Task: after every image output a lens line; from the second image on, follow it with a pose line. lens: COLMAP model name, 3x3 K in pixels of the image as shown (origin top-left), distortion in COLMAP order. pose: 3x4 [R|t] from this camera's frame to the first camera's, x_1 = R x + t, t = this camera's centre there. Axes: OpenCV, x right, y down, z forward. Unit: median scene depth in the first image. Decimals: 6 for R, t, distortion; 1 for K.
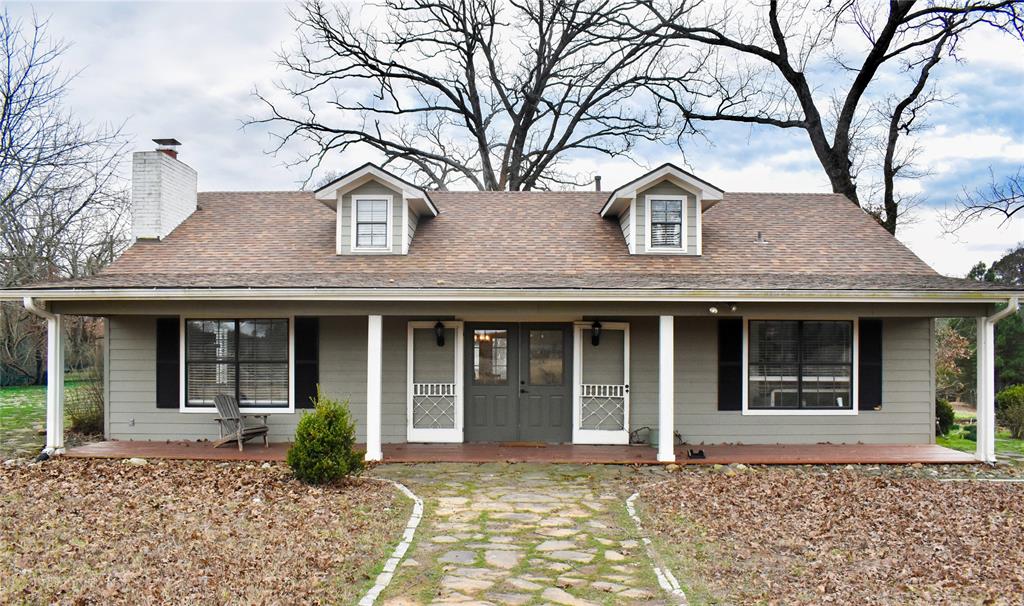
lens RADIAL K [[839.9, 0, 518.8], [0, 839.9, 313.9], [0, 0, 1]] dist [-0.104827, 0.001405]
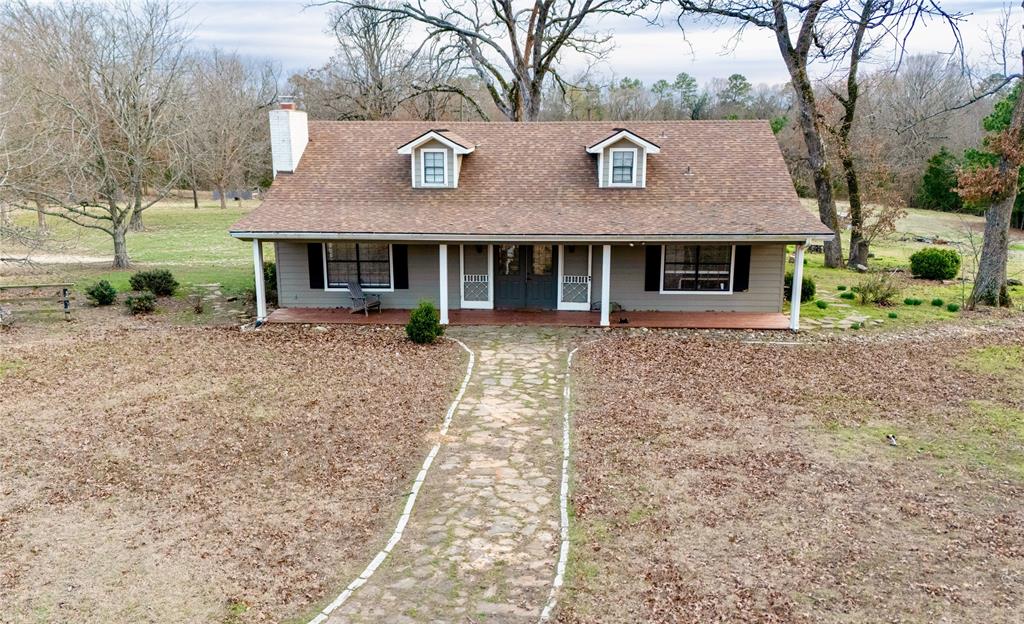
lens RADIAL K [[794.5, 0, 510.8], [0, 794.5, 316.6], [0, 0, 1]] dist [0.008881, -0.002994]
pose [[0.998806, 0.006017, -0.048480, 0.048027], [0.005245, 0.973440, 0.228881, -0.202765], [0.048569, -0.228862, 0.972247, -0.583299]]
